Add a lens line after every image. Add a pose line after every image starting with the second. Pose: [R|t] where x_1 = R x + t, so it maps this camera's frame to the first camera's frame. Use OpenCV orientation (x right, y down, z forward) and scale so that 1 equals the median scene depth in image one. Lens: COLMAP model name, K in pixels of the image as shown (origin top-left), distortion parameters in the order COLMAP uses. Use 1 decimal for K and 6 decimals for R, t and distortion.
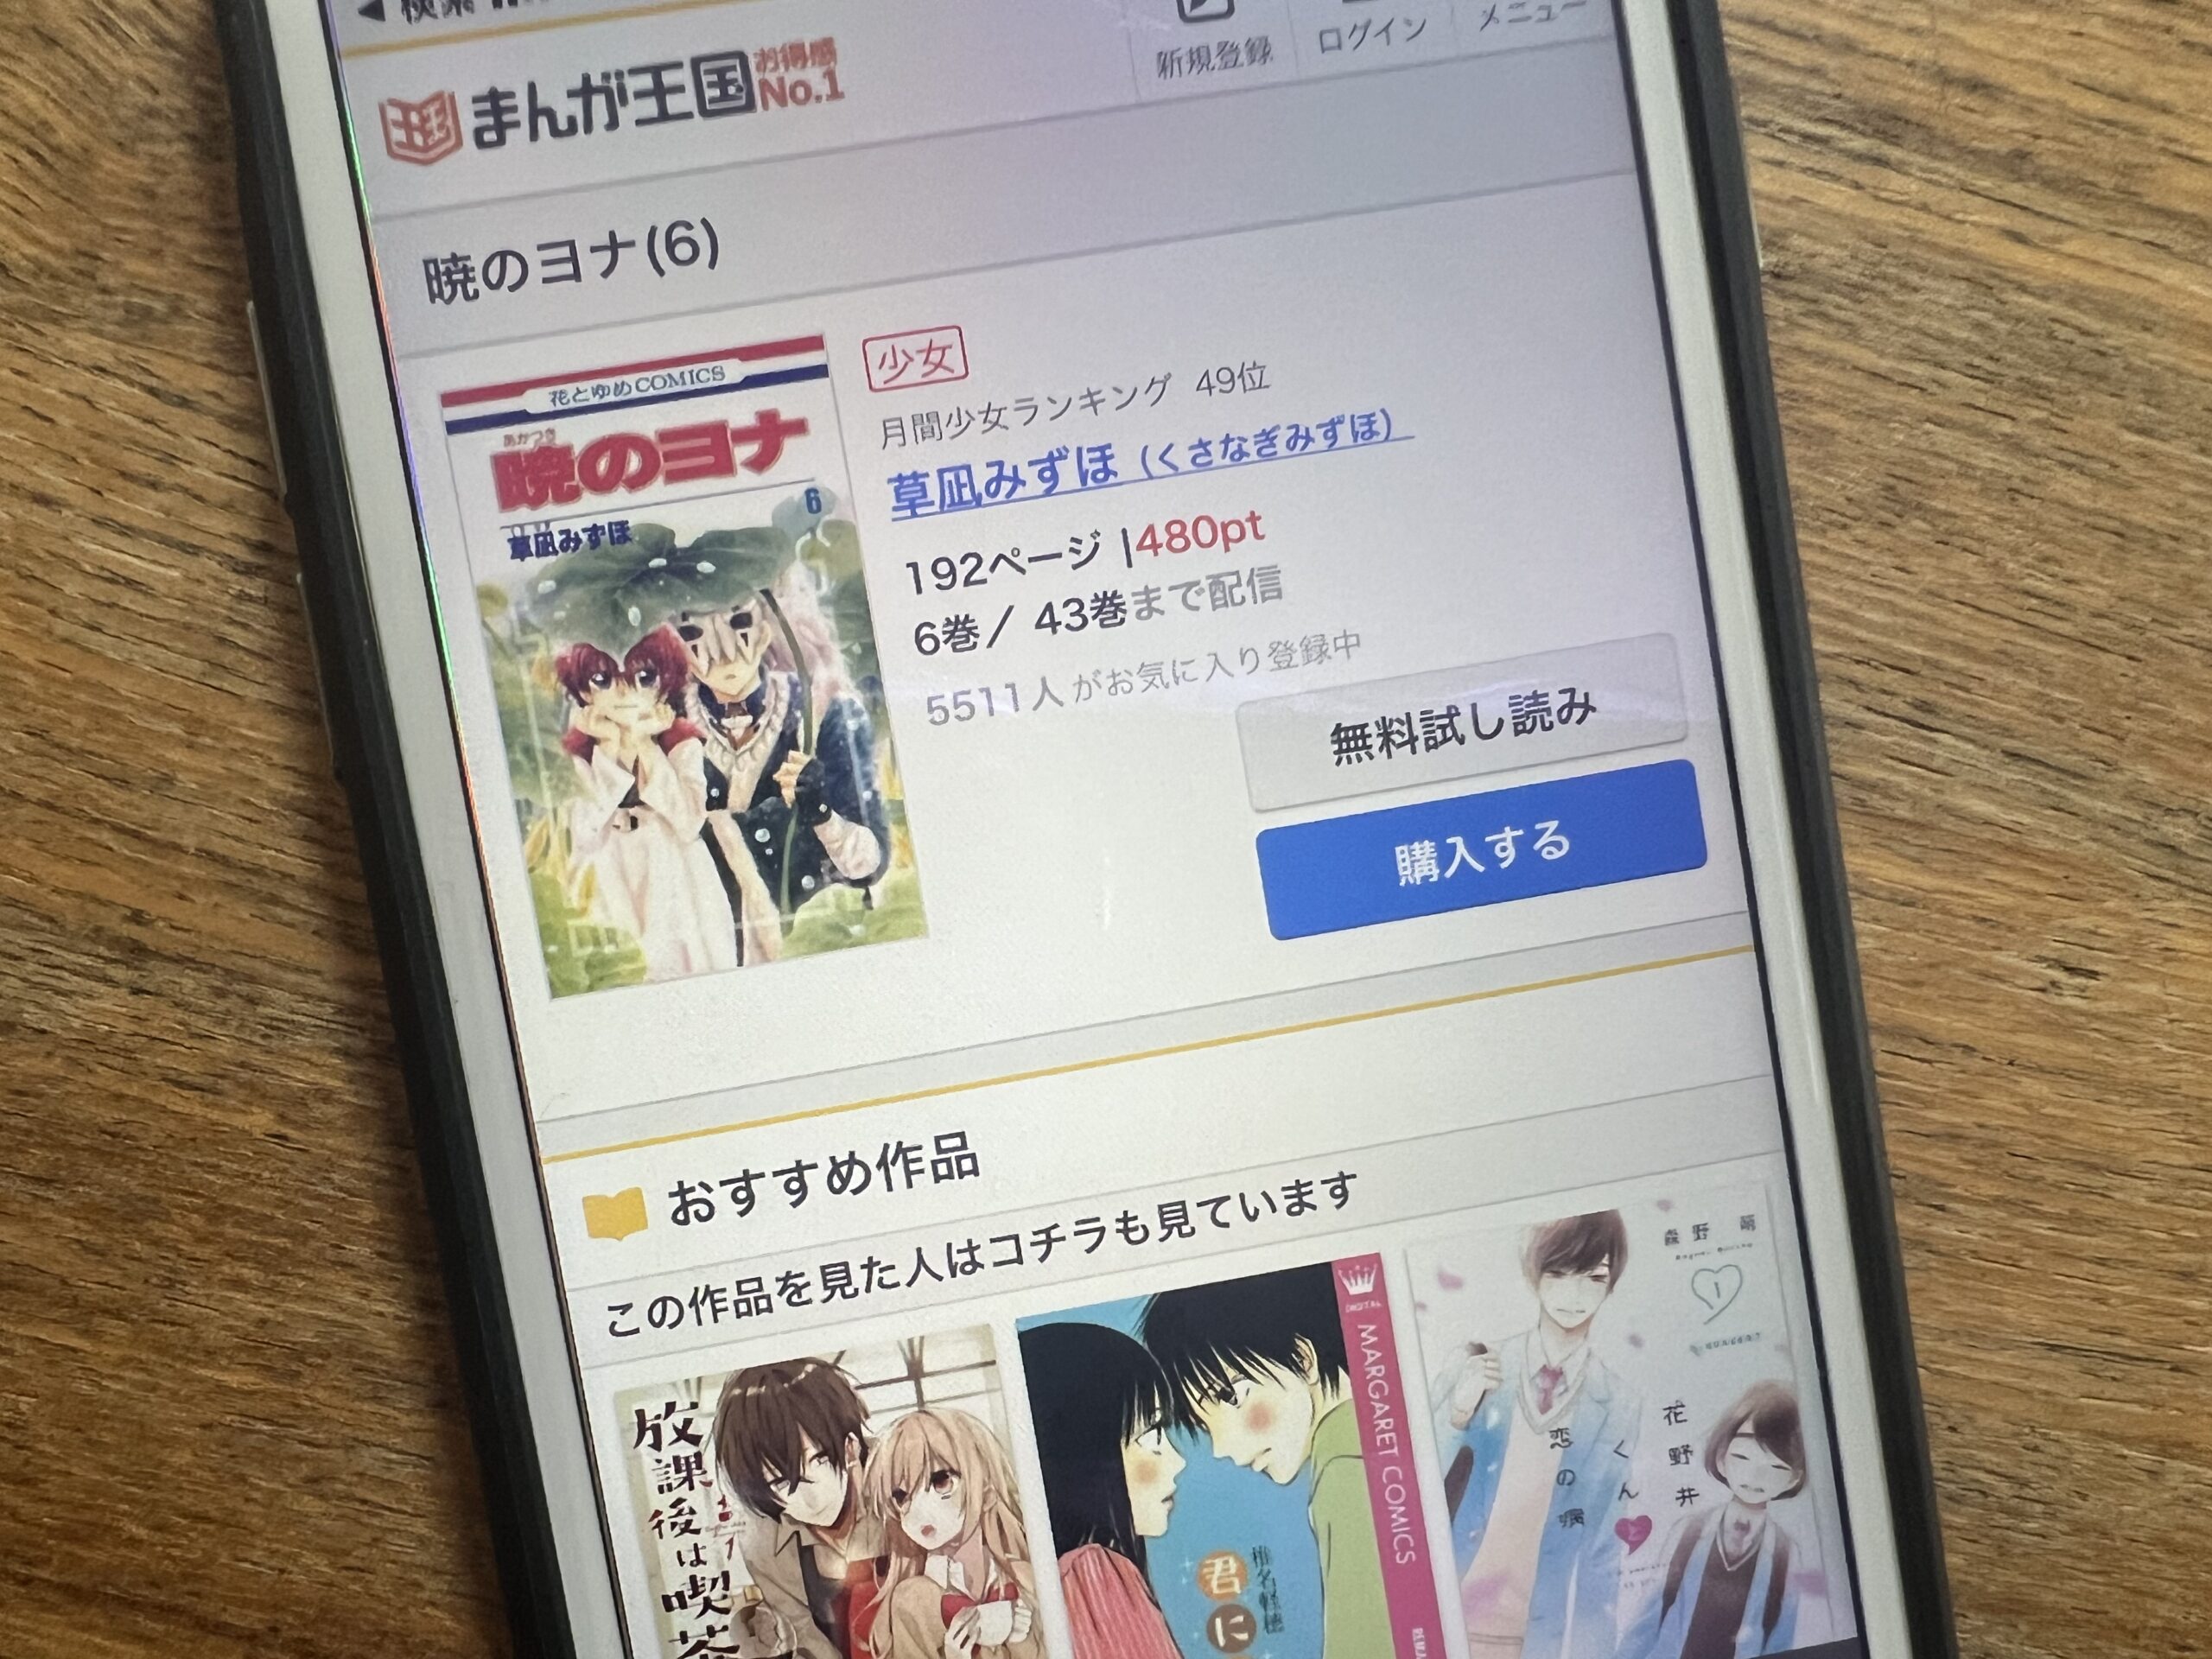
lens RADIAL K [[1694.4, 0, 962.7], [0, 1694.4, 1097.0], [0, 0, 1]] dist [0.001021, -0.005833]
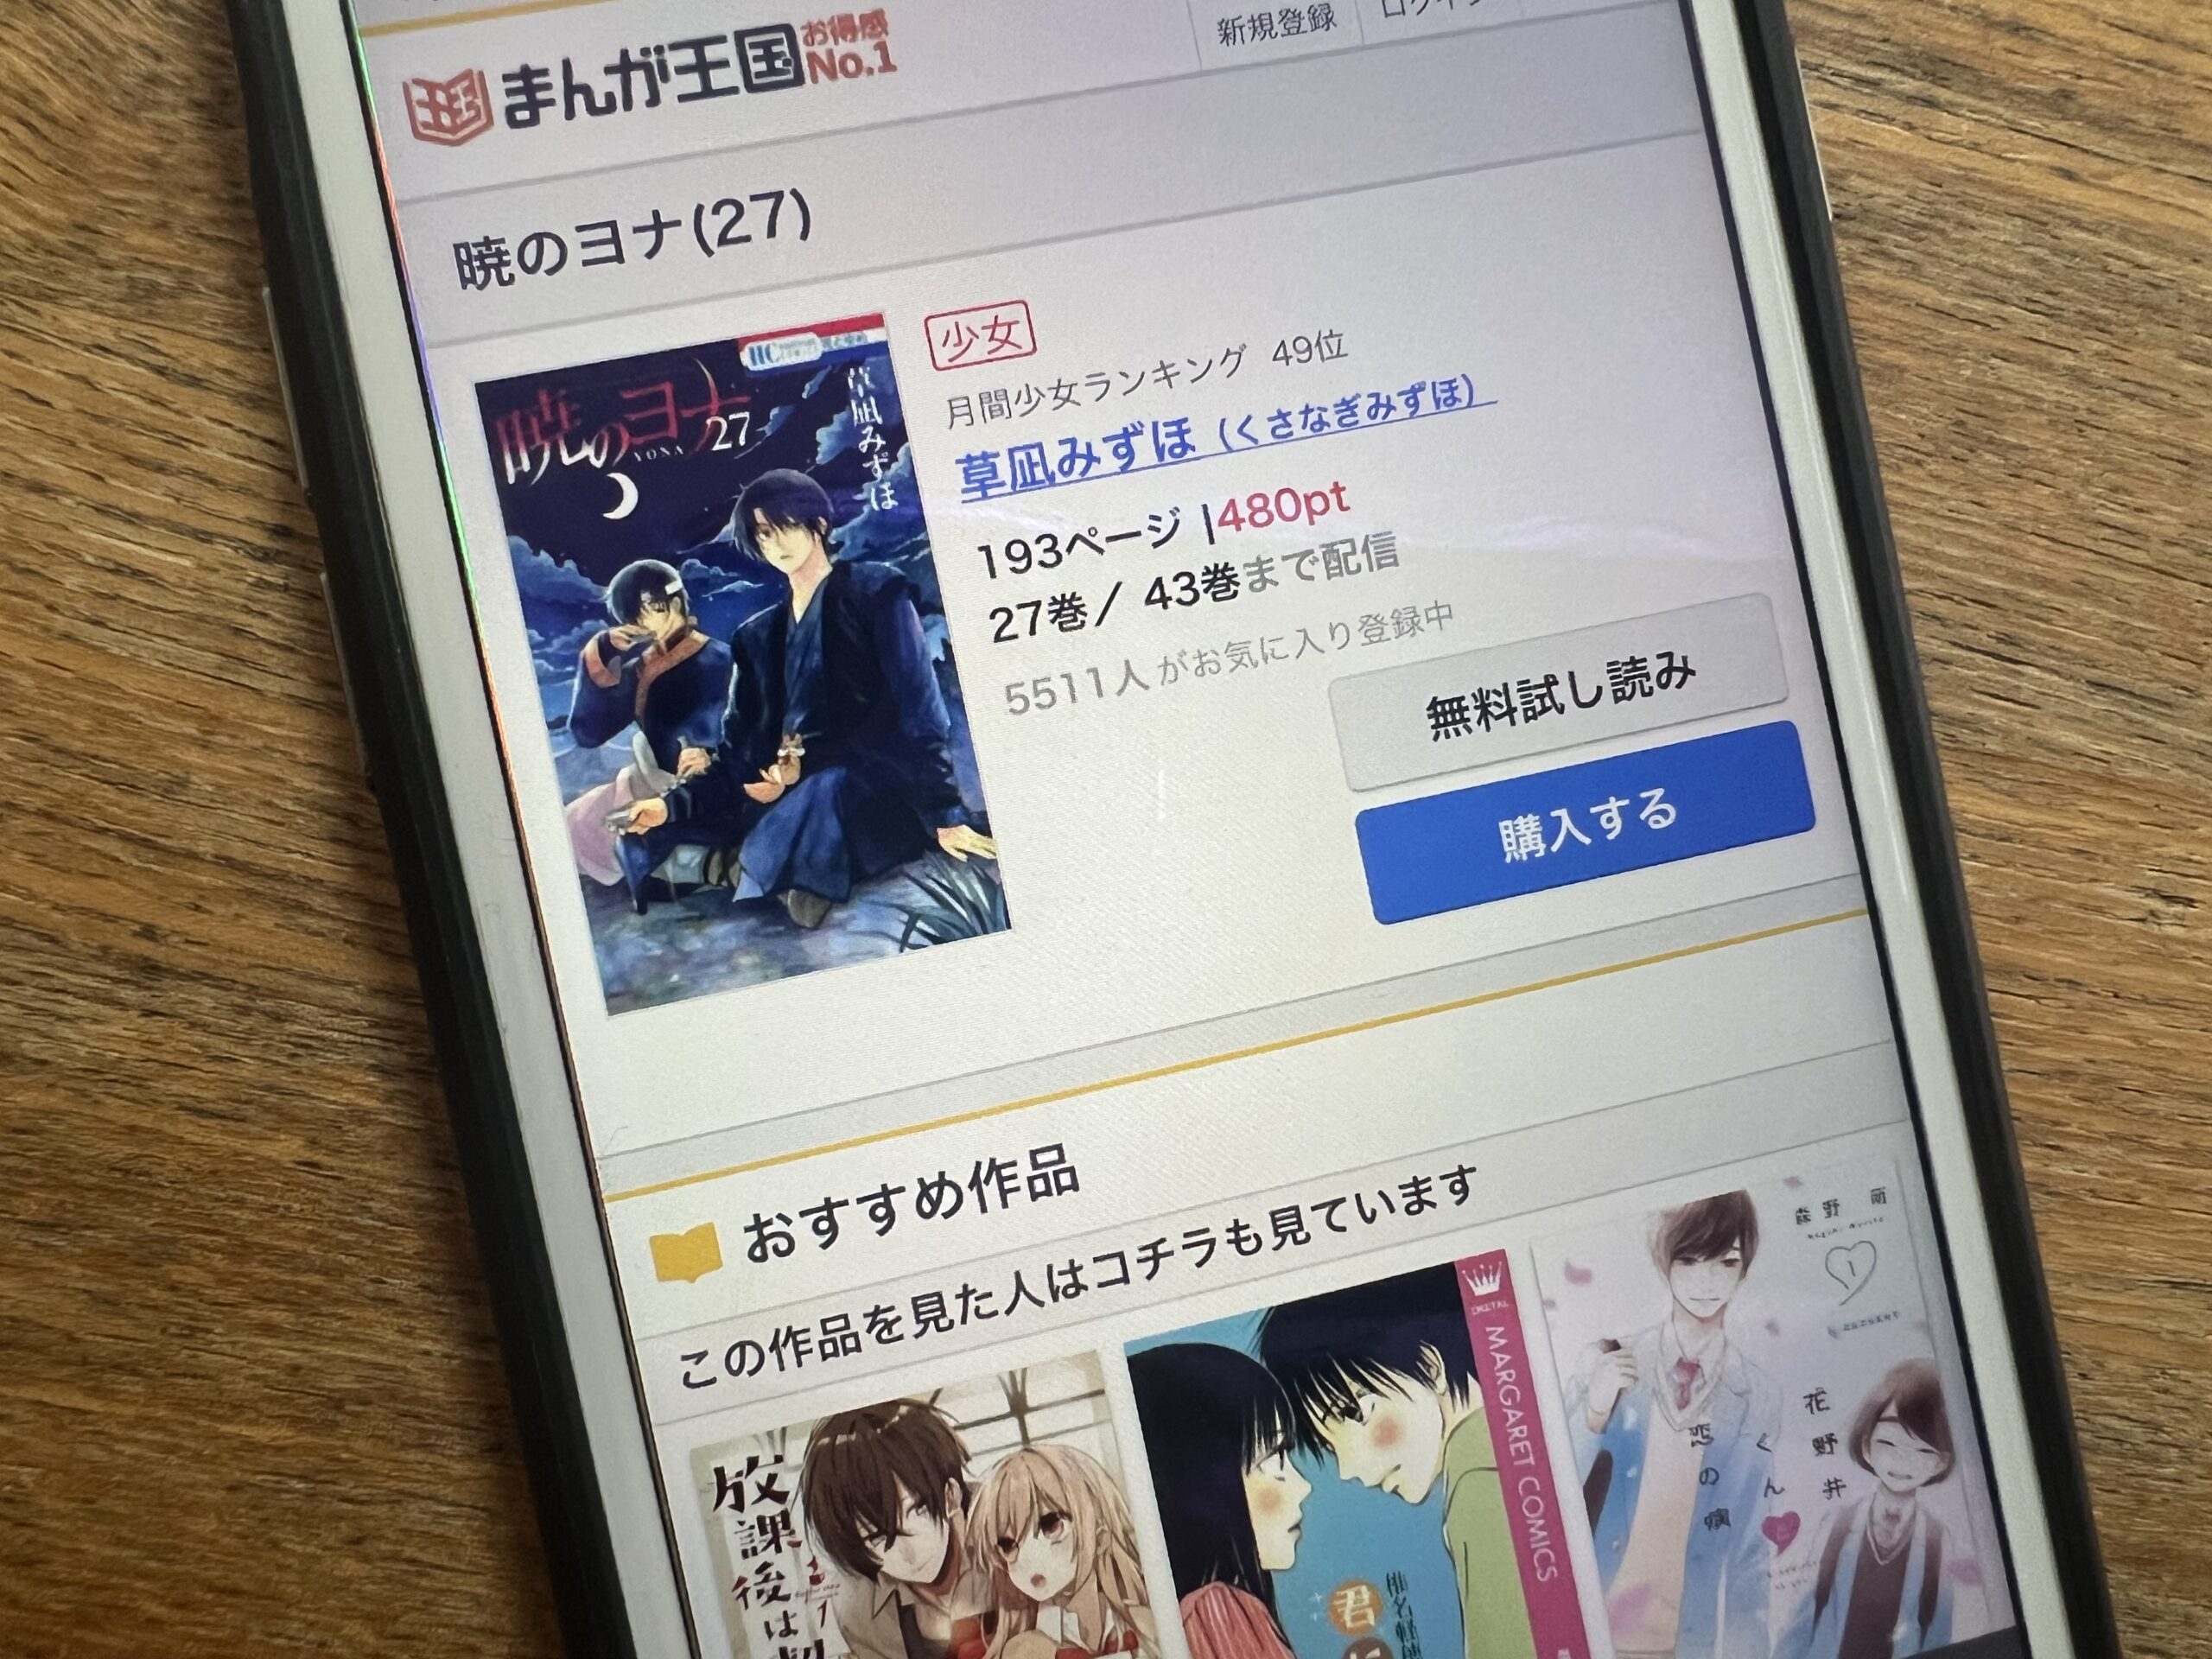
lens RADIAL K [[1693.1, 0, 1102.1], [0, 1693.1, 835.9], [0, 0, 1]] dist [0.002362, -0.009810]
pose [[0.997680, -0.036465, 0.057480, -0.023812], [0.039432, 0.997902, -0.051347, -0.099103], [-0.055487, 0.053495, 0.997025, 0.057768]]
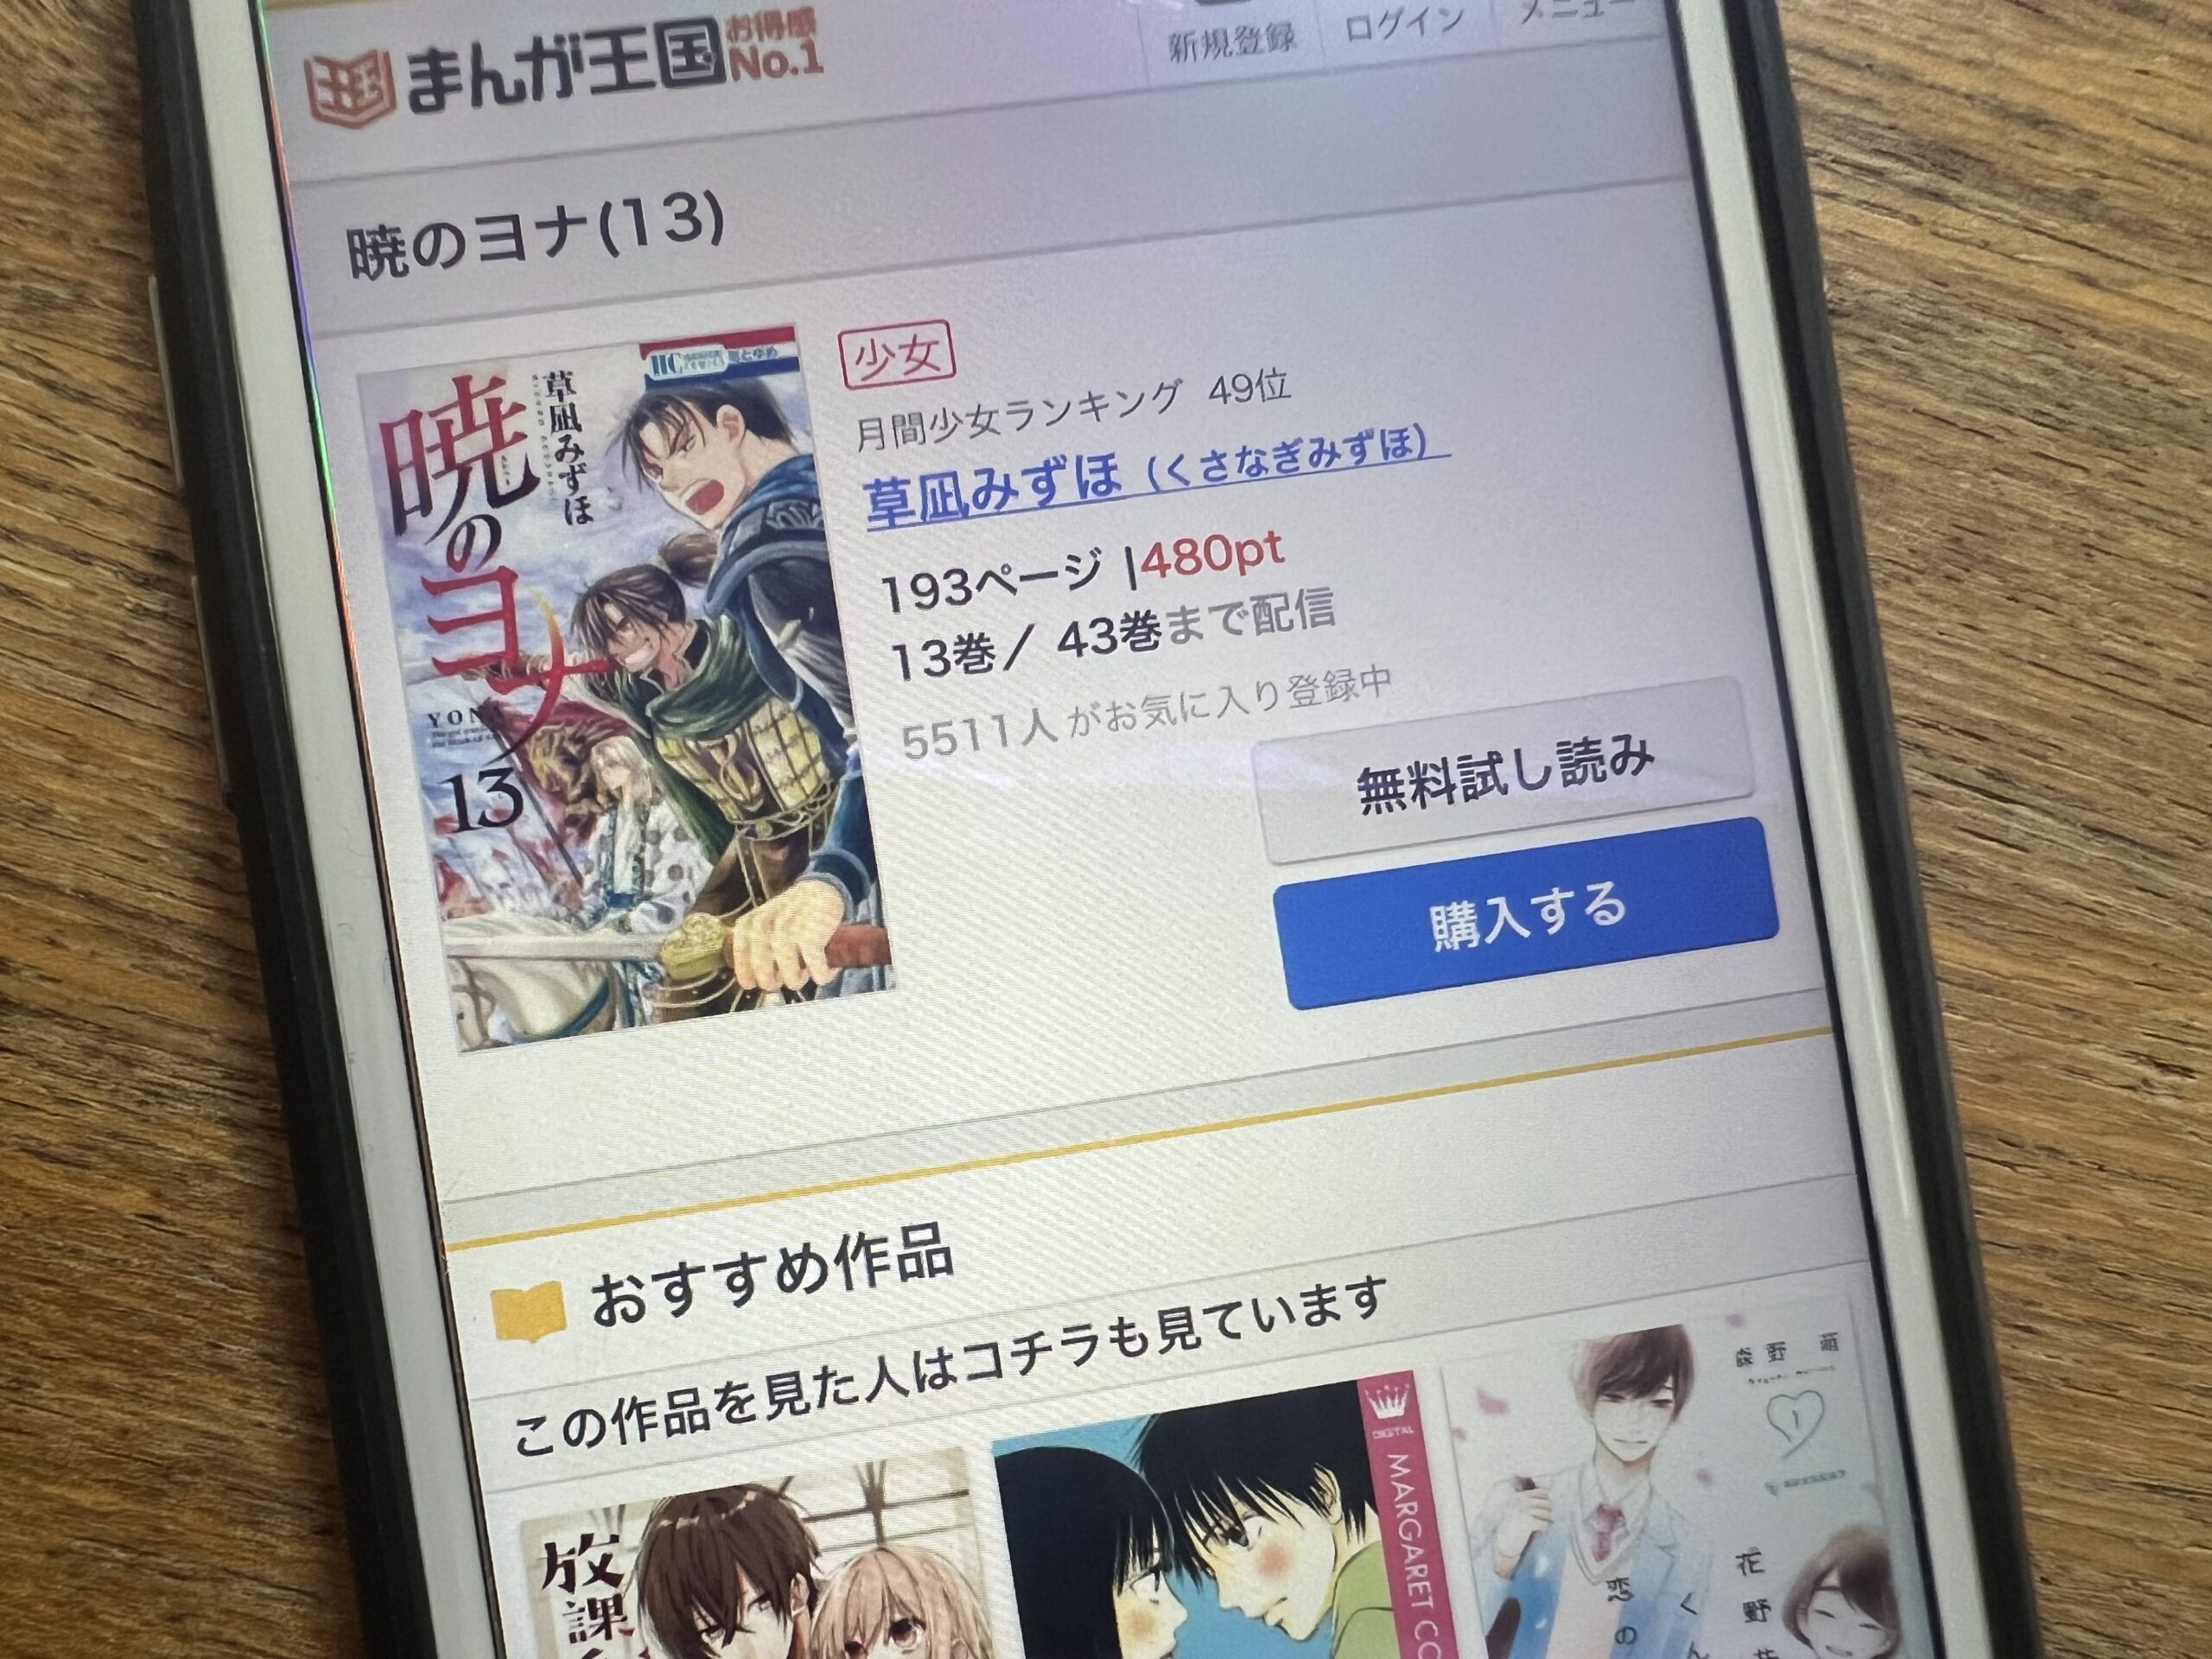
lens RADIAL K [[1694.0, 0, 965.5], [0, 1694.0, 1096.9], [0, 0, 1]] dist [0.001027, -0.006515]
pose [[0.999708, 0.017648, 0.016482, 0.000292], [-0.016526, 0.997691, -0.065870, 0.013035], [-0.017607, 0.065579, 0.997692, 0.128787]]
